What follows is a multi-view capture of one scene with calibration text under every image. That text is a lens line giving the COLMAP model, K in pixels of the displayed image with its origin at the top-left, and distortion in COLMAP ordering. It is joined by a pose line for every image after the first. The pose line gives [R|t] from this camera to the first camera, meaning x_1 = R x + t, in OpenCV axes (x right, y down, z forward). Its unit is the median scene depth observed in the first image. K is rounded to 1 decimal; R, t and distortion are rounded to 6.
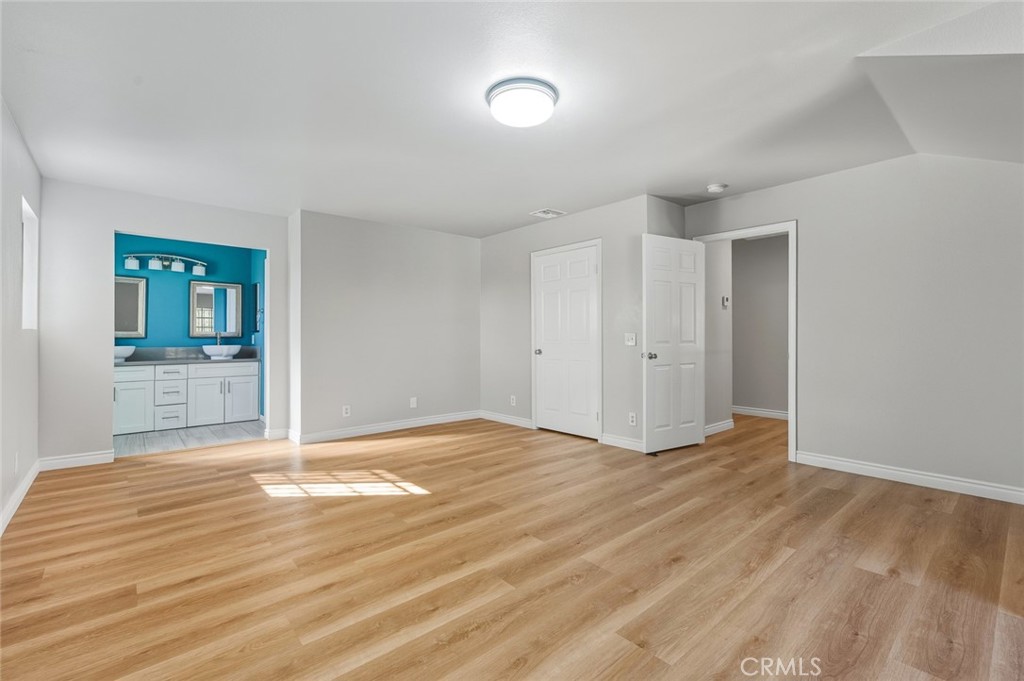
lens RADIAL K [[442.3, 0, 511.2], [0, 442.3, 334.2], [0, 0, 1]] dist [0.029199, -0.000024]
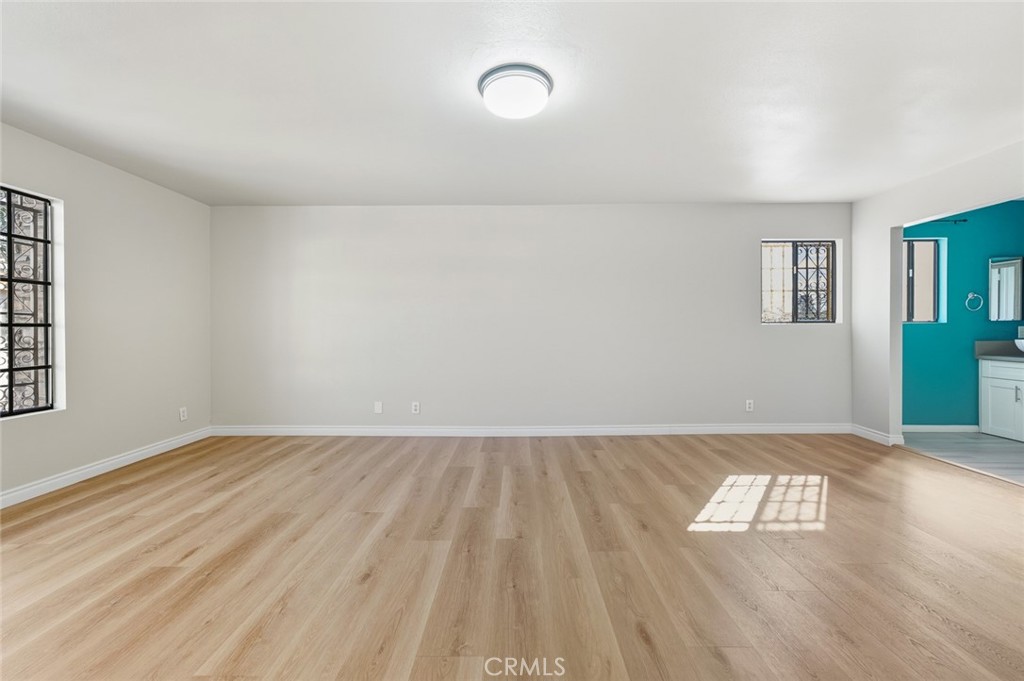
lens RADIAL K [[427.7, 0, 512.2], [0, 427.7, 337.3], [0, 0, 1]] dist [-0.000404, 0.000026]
pose [[-0.661759, 0.011898, -0.749623, 0.707374], [0.008121, 0.999929, 0.008701, 0.016132], [0.749673, -0.000330, -0.661808, 1.558008]]
